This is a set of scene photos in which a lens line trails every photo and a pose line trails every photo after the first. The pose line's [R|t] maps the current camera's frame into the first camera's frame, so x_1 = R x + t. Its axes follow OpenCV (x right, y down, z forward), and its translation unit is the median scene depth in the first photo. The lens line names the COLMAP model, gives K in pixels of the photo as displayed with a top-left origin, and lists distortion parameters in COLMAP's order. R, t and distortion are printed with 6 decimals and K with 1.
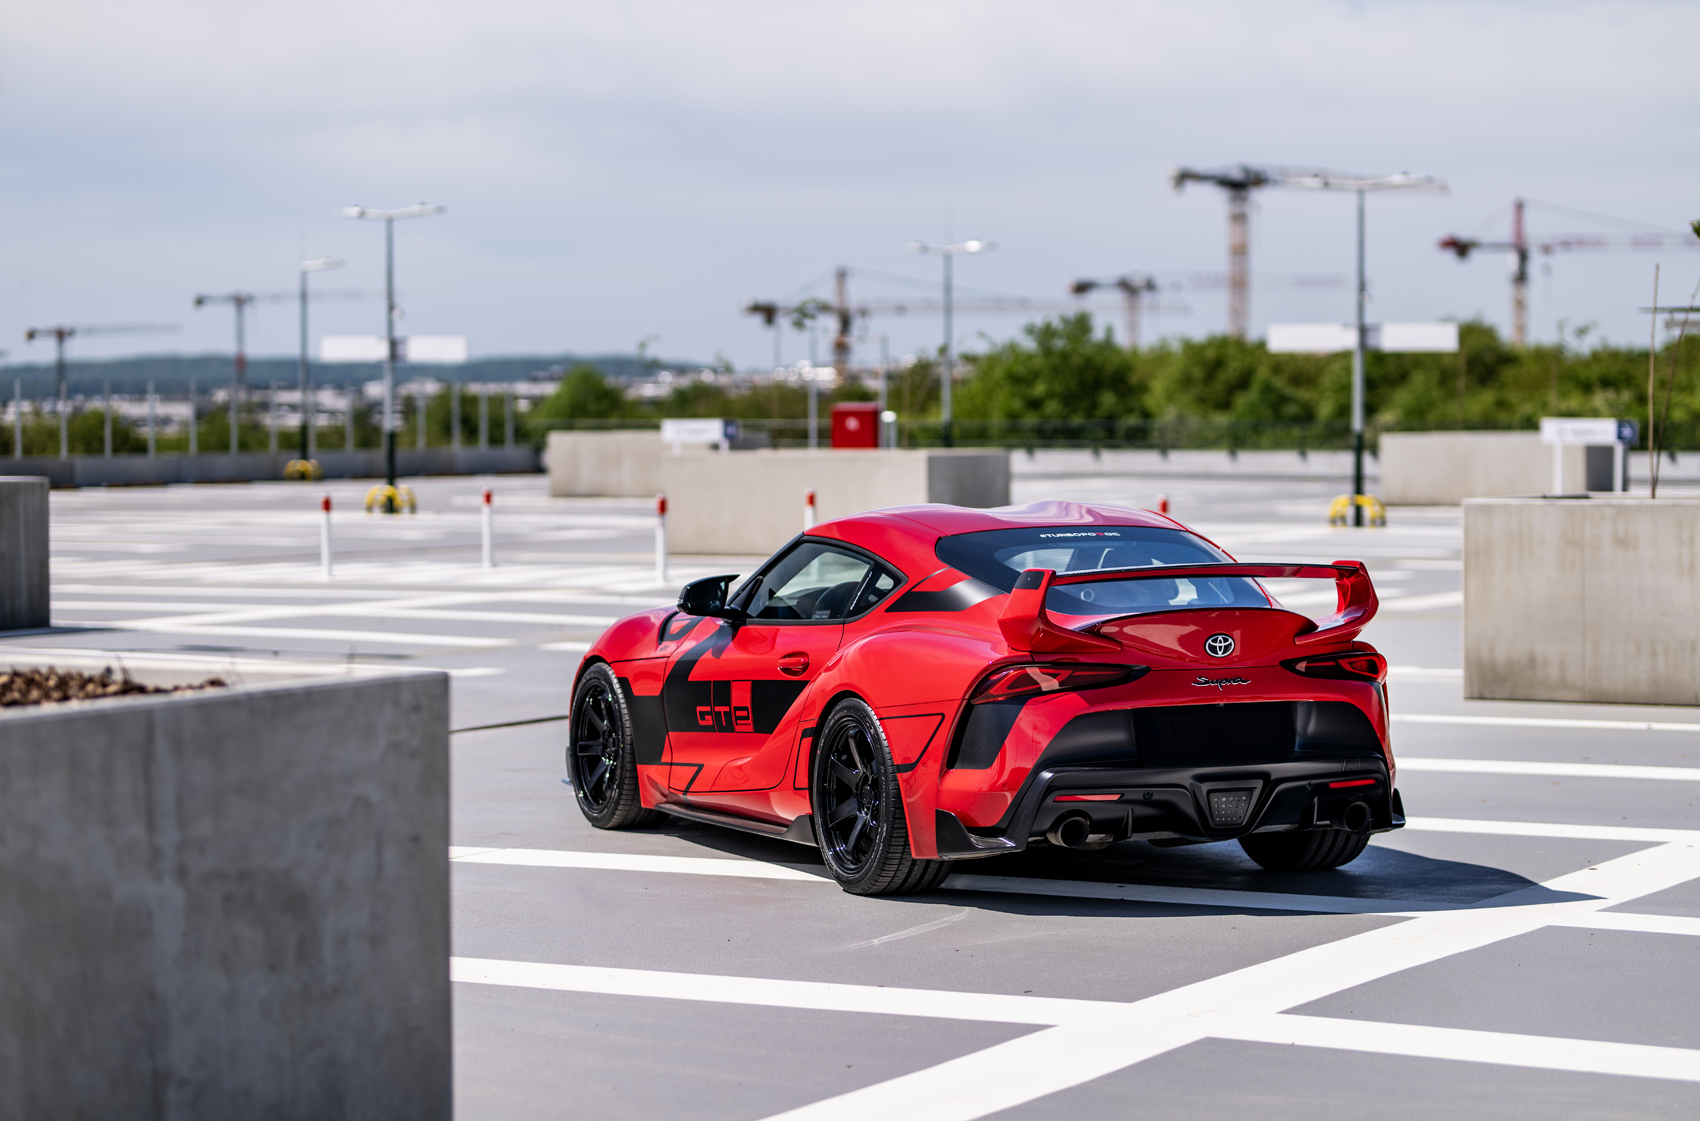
lens RADIAL K [[4160.0, 0, 850.0], [0, 4160.0, 560.5], [0, 0, 1]] dist [0.006019, 0.215251]
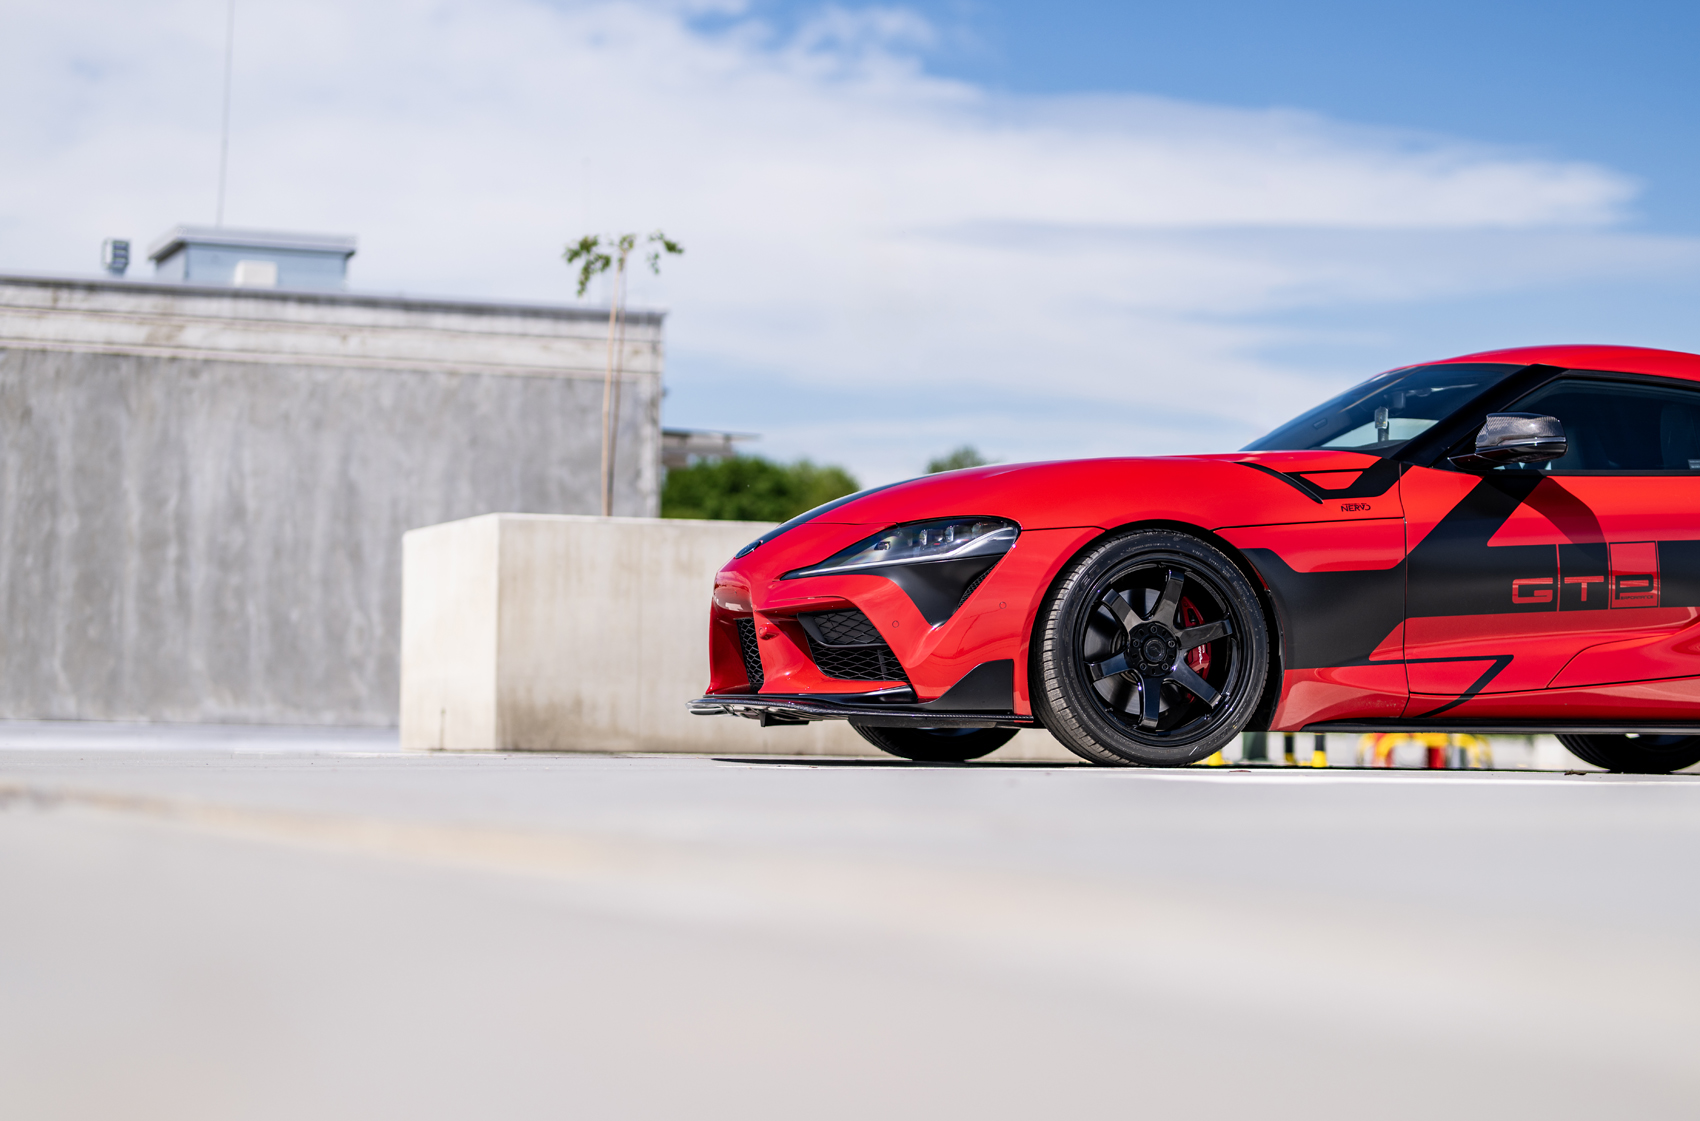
lens RADIAL K [[4160.0, 0, 850.0], [0, 4160.0, 560.5], [0, 0, 1]] dist [0.006019, 0.215251]
pose [[0.618855, 0.053788, 0.783662, -0.480808], [0.007656, 0.997192, -0.074490, 0.059722], [-0.785468, 0.052098, 0.616705, 0.434937]]
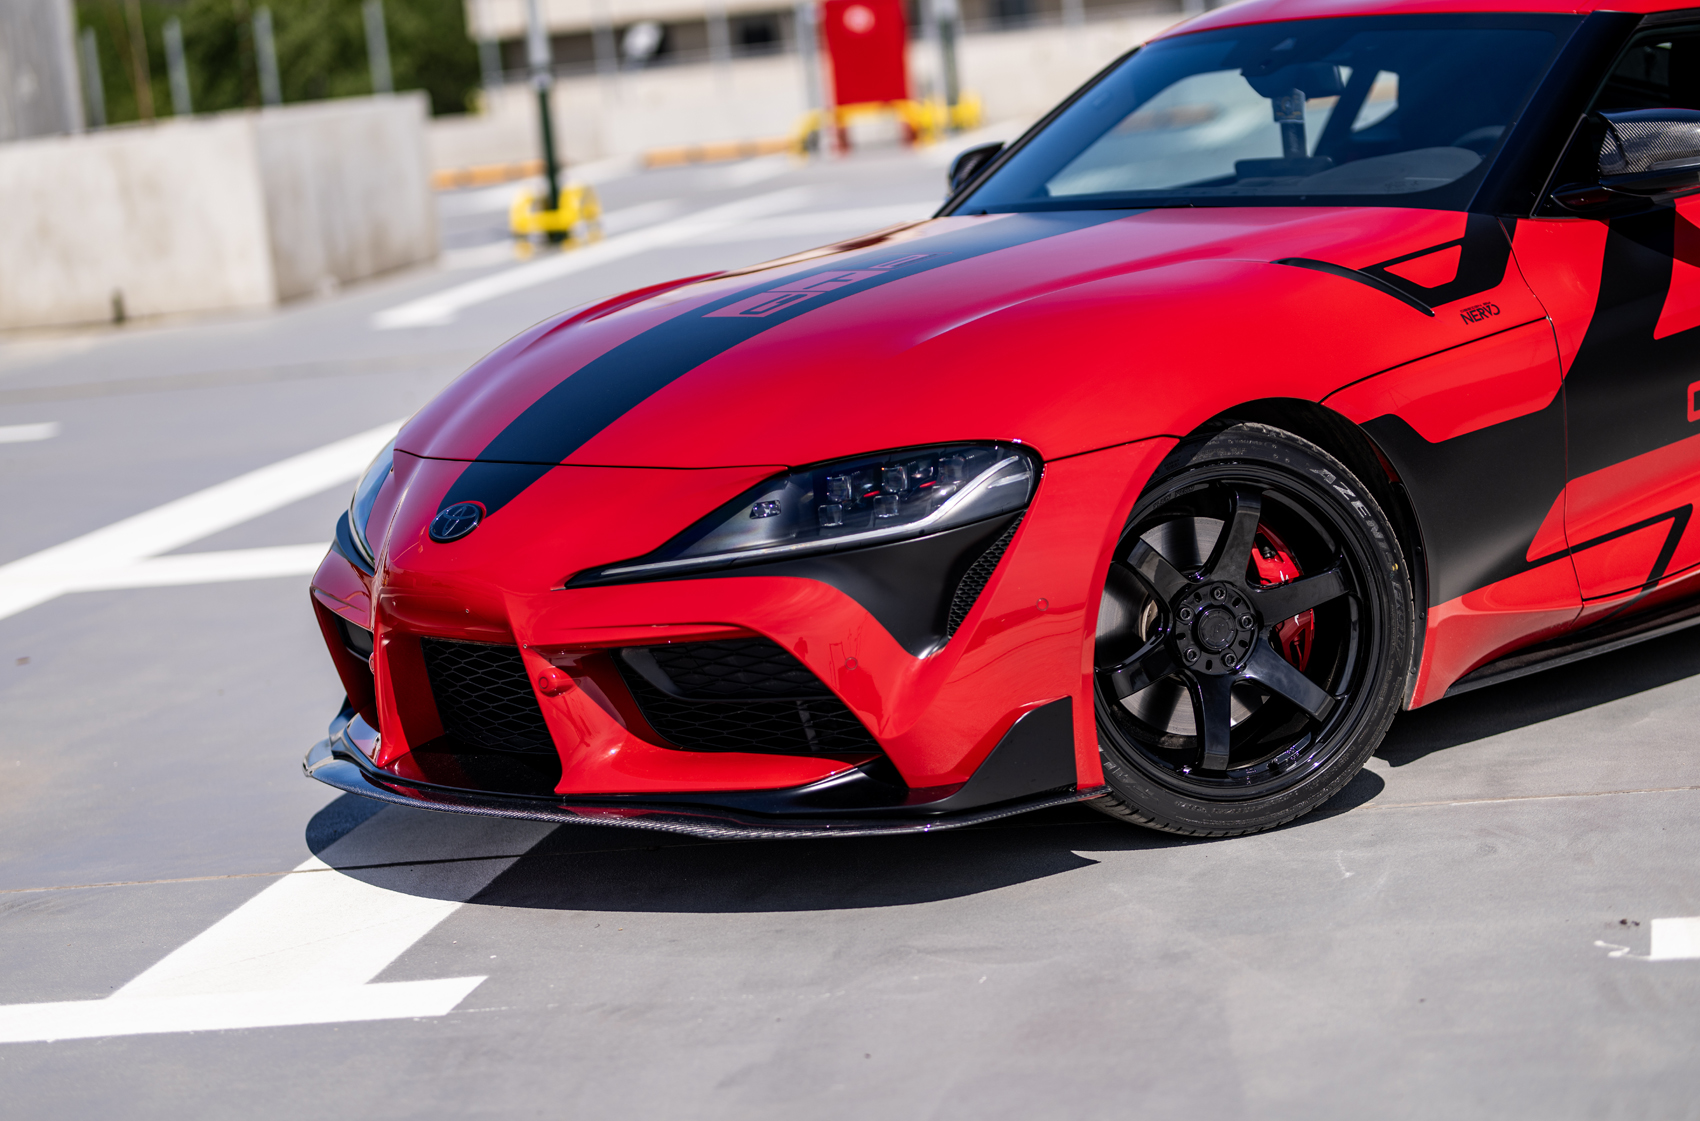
lens RADIAL K [[4160.0, 0, 850.0], [0, 4160.0, 560.5], [0, 0, 1]] dist [0.006019, 0.215251]
pose [[0.300044, -0.154138, 0.941390, -0.346757], [0.139128, 0.983378, 0.116670, -0.008087], [-0.943725, 0.095968, 0.316502, 0.648442]]
